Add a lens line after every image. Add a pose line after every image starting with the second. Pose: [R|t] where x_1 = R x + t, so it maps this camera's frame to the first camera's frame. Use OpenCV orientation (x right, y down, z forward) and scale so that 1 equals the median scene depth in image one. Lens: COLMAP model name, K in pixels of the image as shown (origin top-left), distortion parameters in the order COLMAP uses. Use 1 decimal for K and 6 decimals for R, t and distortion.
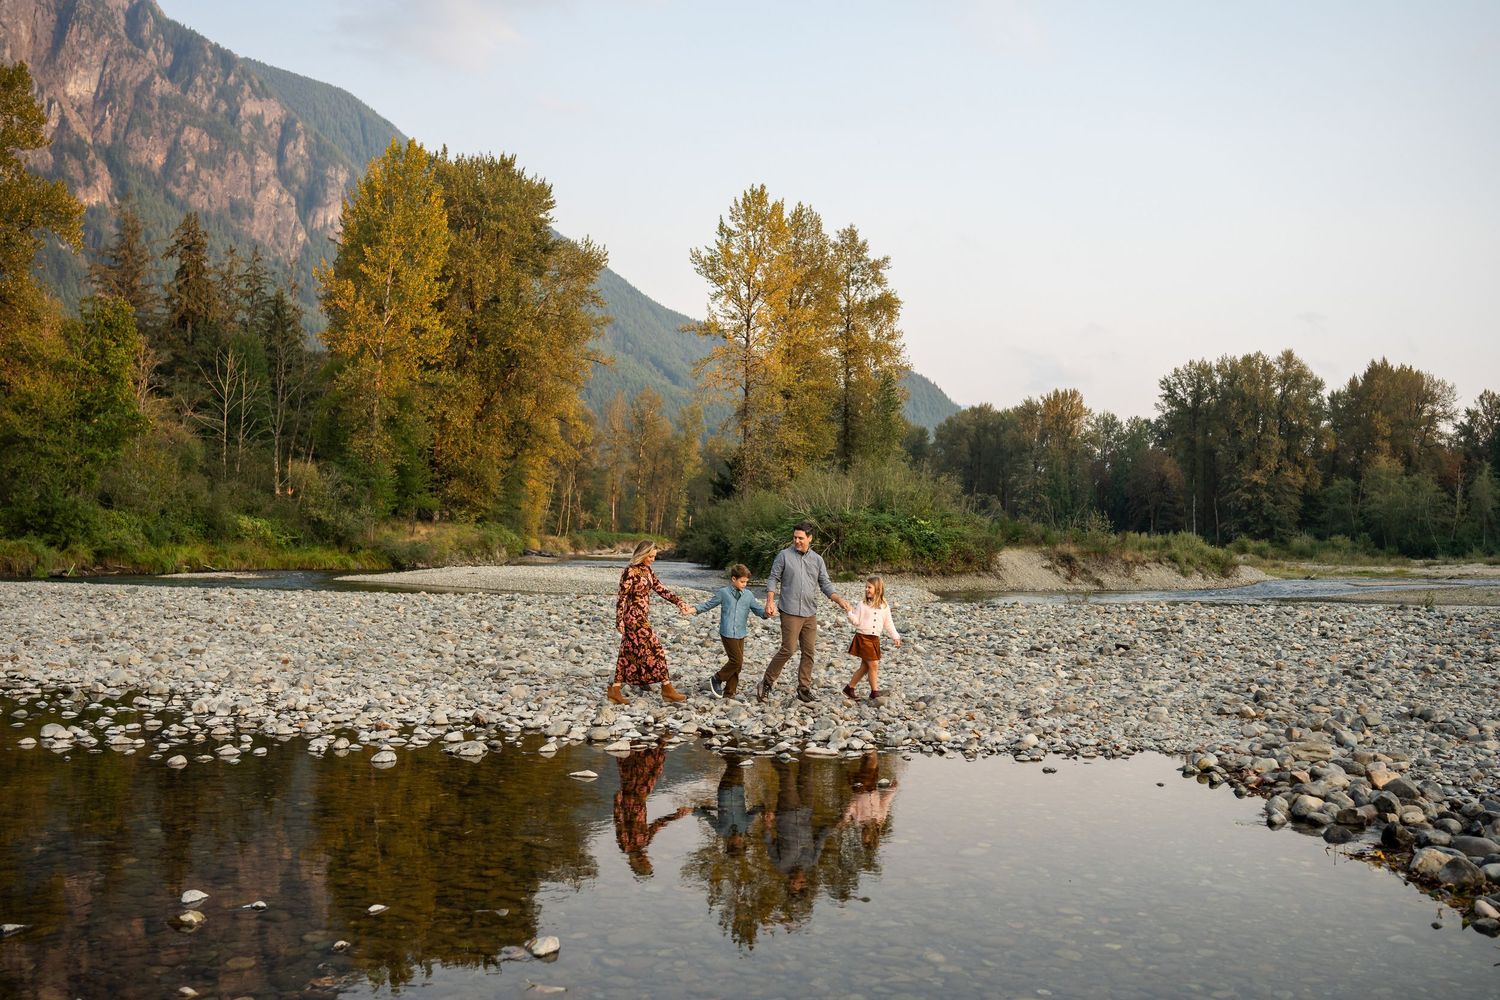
lens RADIAL K [[1557.0, 0, 750.0], [0, 1557.0, 500.0], [0, 0, 1]] dist [-0.003975, 0.004846]
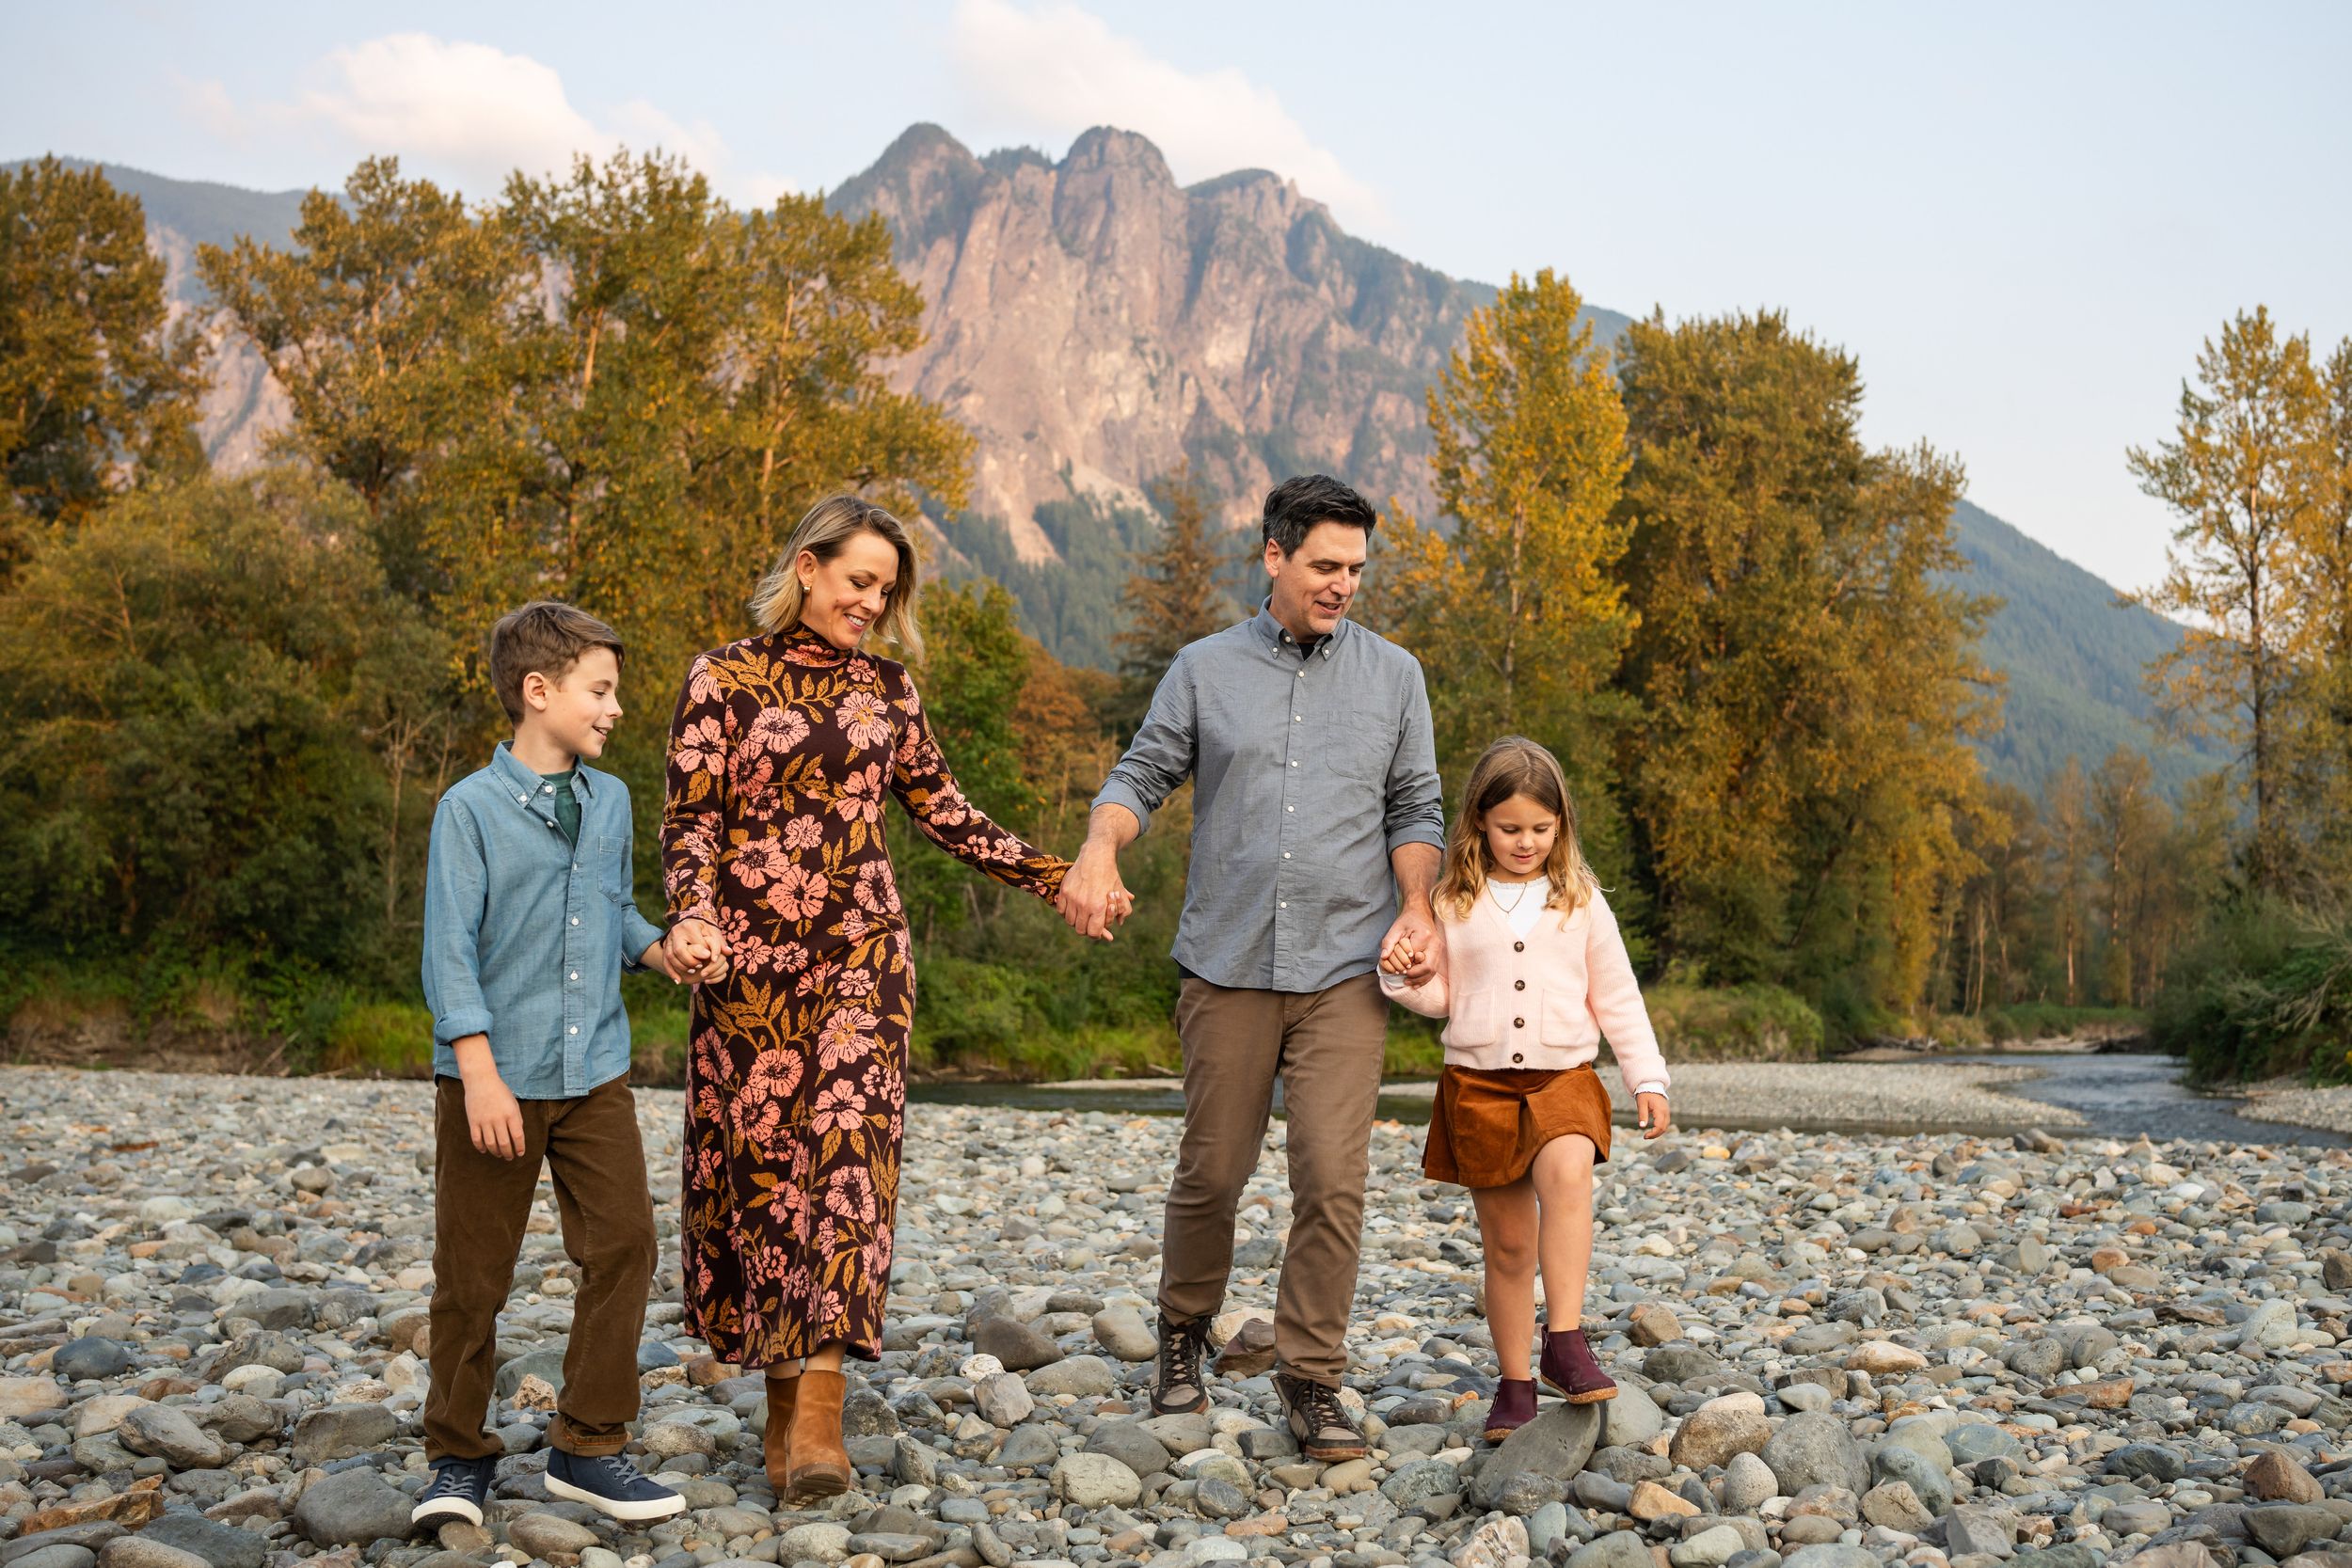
lens RADIAL K [[2565.1, 0, 1176.5], [0, 2565.1, 723.1], [0, 0, 1]] dist [-0.249058, 0.415636]
pose [[0.903168, -0.060282, -0.425034, 0.022907], [0.019115, 0.994757, -0.100466, 0.007845], [0.428861, 0.082613, 0.899585, 0.123206]]
